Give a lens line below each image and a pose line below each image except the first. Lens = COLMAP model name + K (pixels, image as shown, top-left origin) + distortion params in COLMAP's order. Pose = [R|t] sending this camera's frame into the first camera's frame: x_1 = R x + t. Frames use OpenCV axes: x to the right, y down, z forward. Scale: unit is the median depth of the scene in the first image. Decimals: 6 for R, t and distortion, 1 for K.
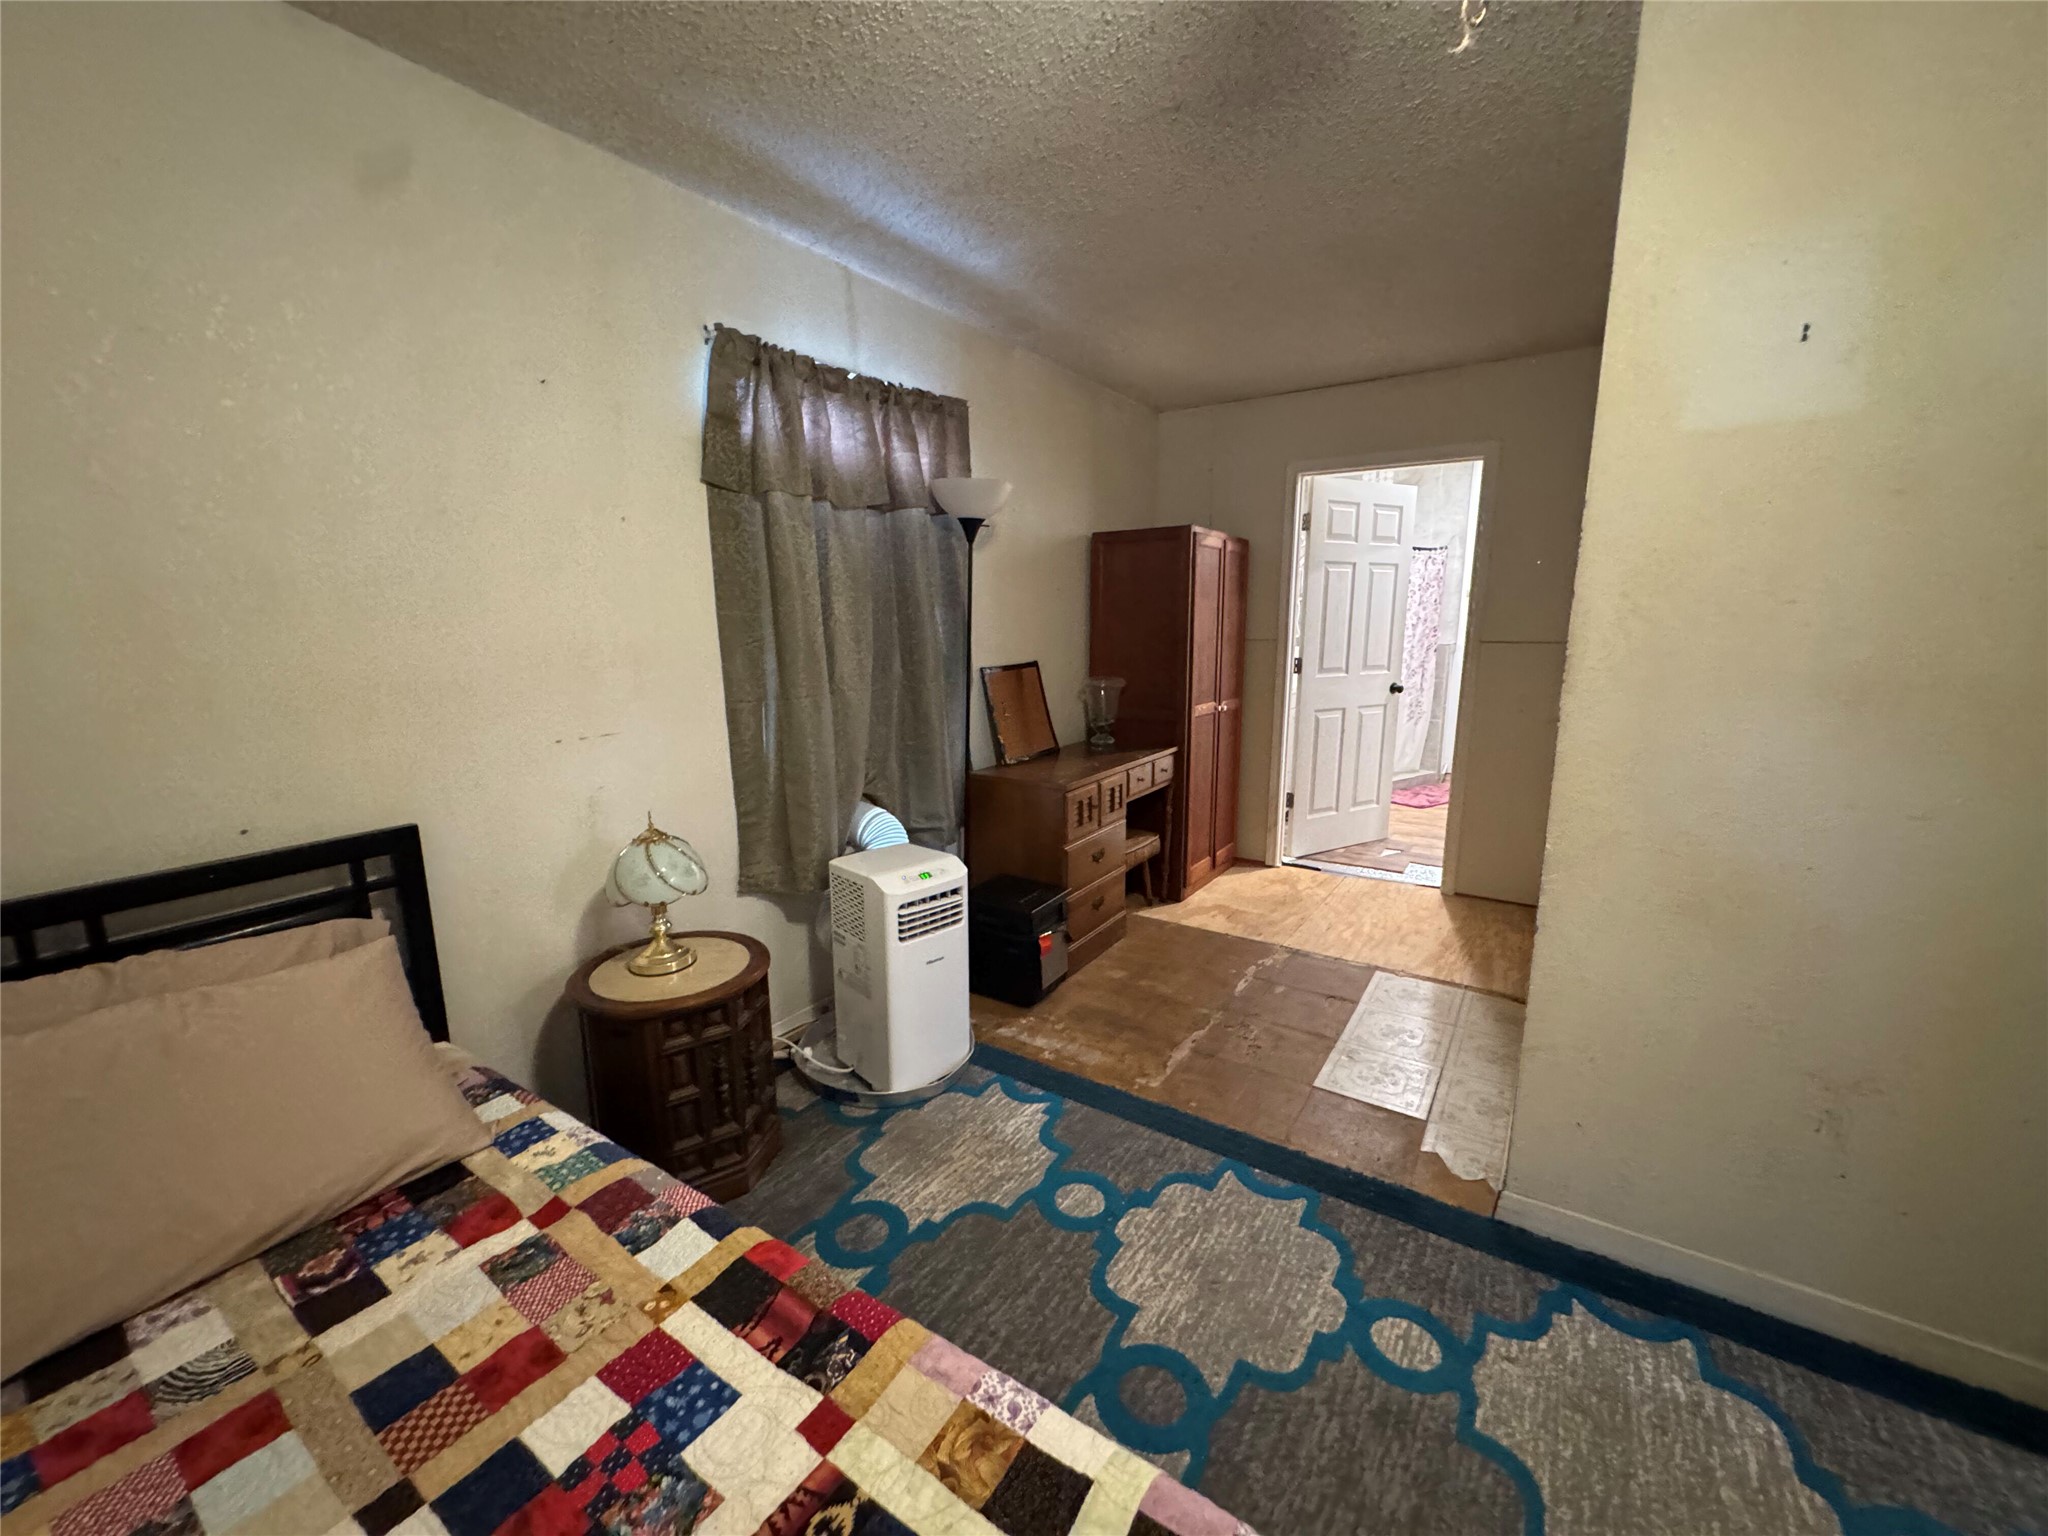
lens RADIAL K [[817.1, 0, 1021.7], [0, 817.1, 768.0], [0, 0, 1]] dist [-0.004313, 0.000784]
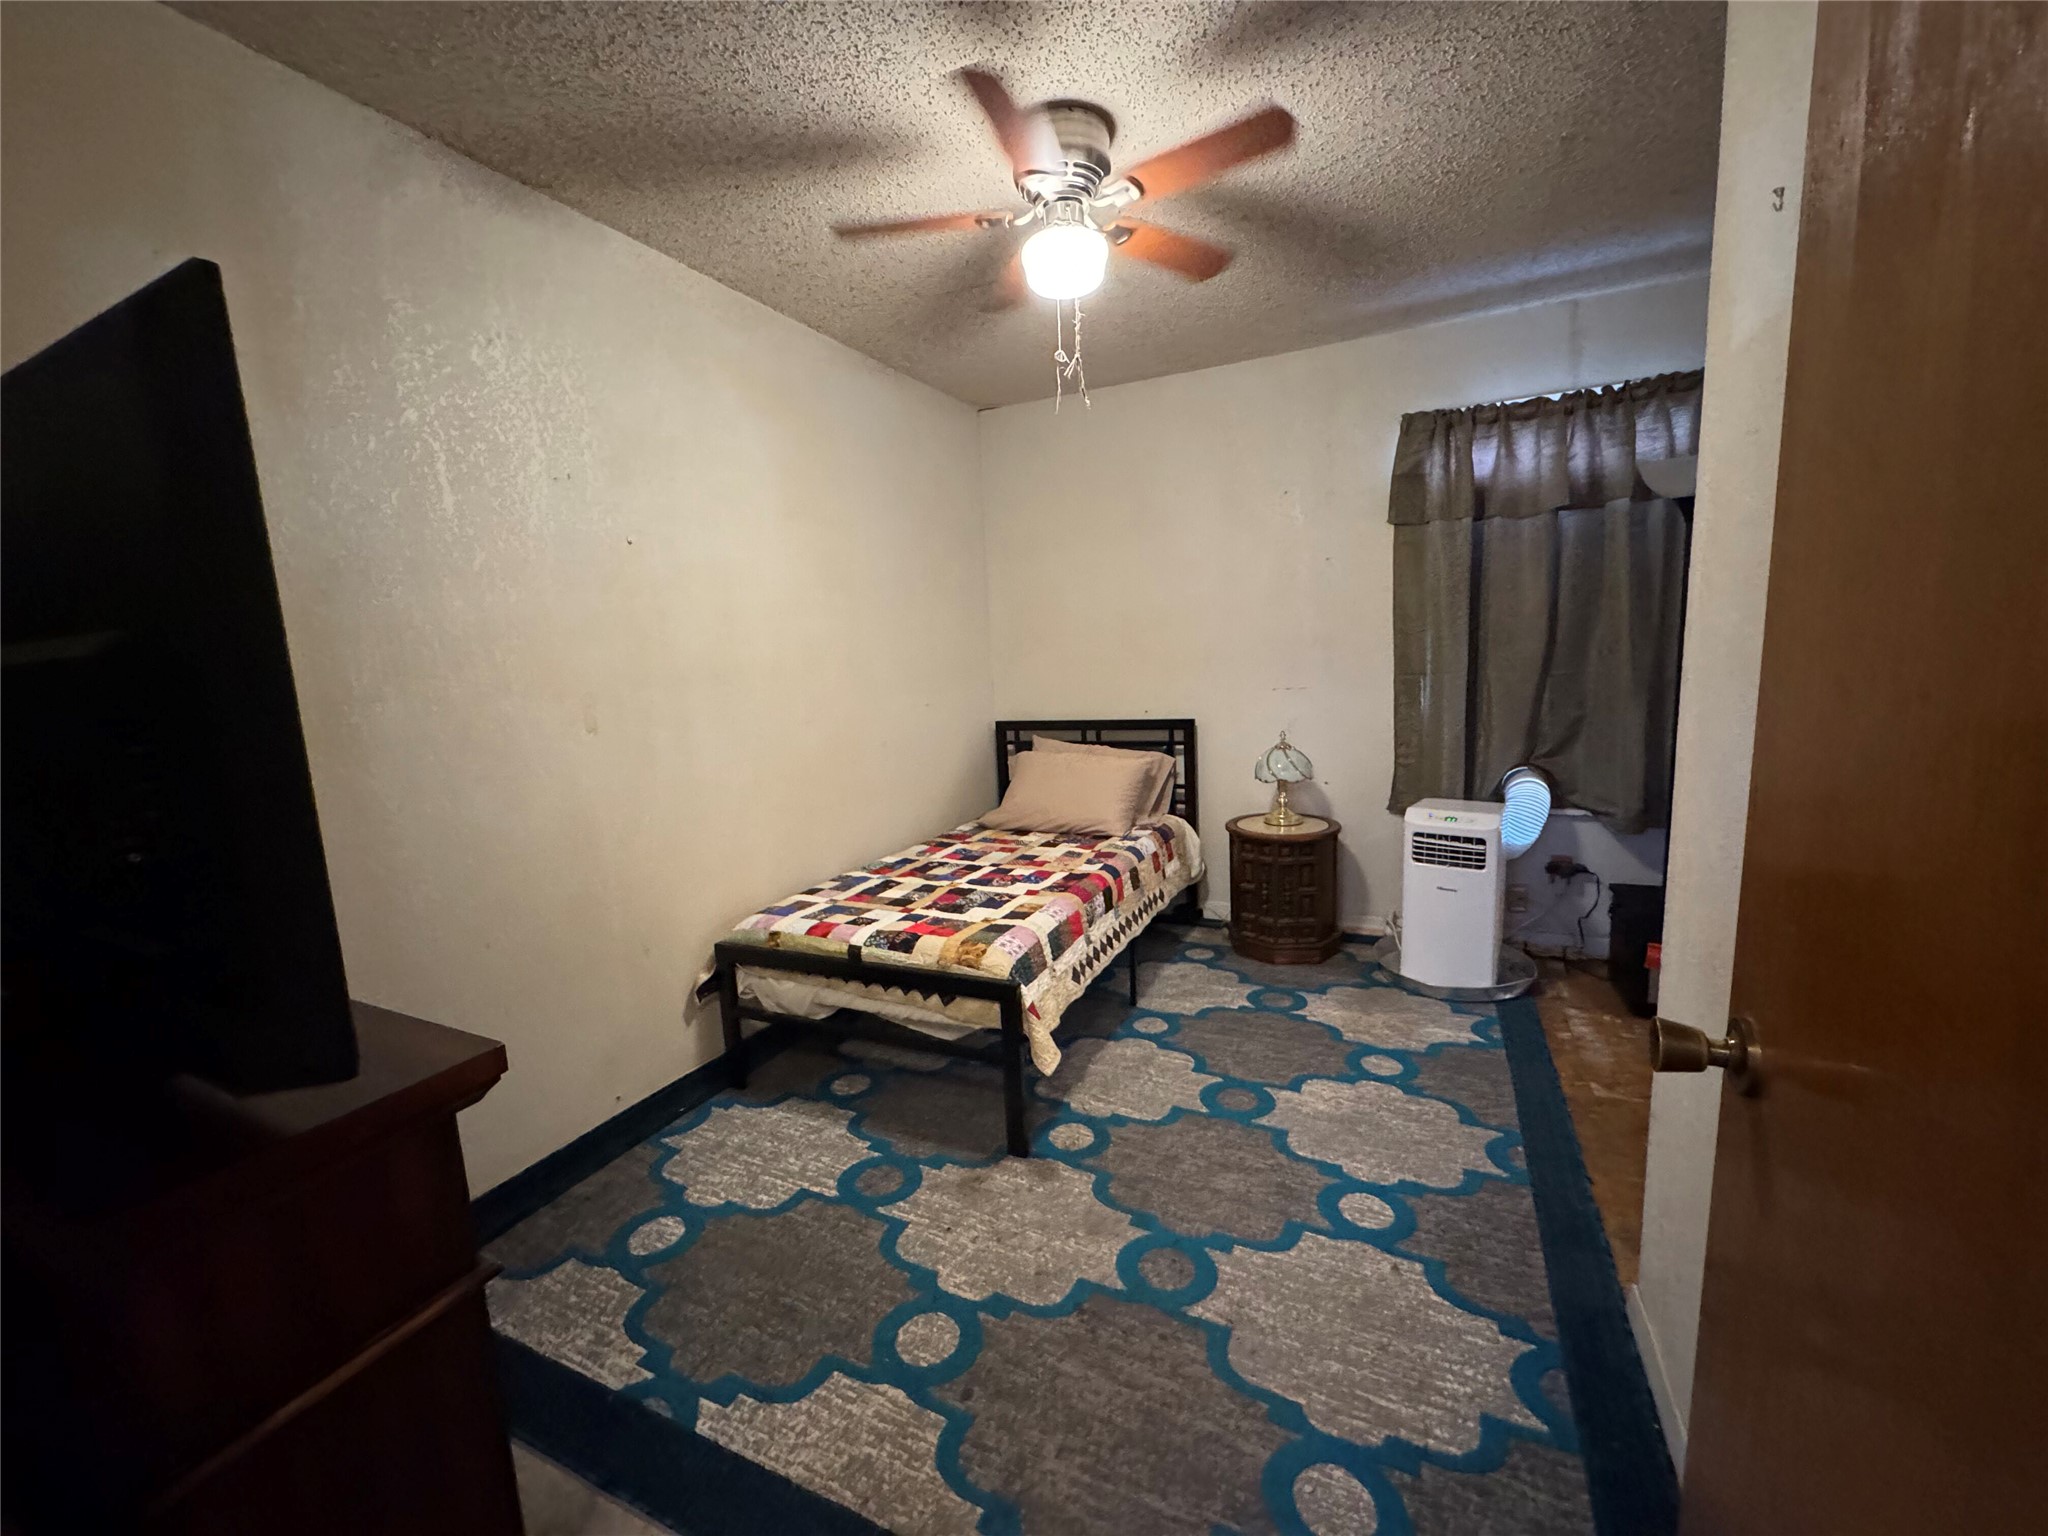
lens RADIAL K [[817.1, 0, 1021.7], [0, 817.1, 768.0], [0, 0, 1]] dist [-0.004313, 0.000784]
pose [[0.141578, 0.147748, -0.978839, 1.421382], [-0.136724, 0.982241, 0.128486, -0.020552], [0.980440, 0.115640, 0.159264, 0.224235]]
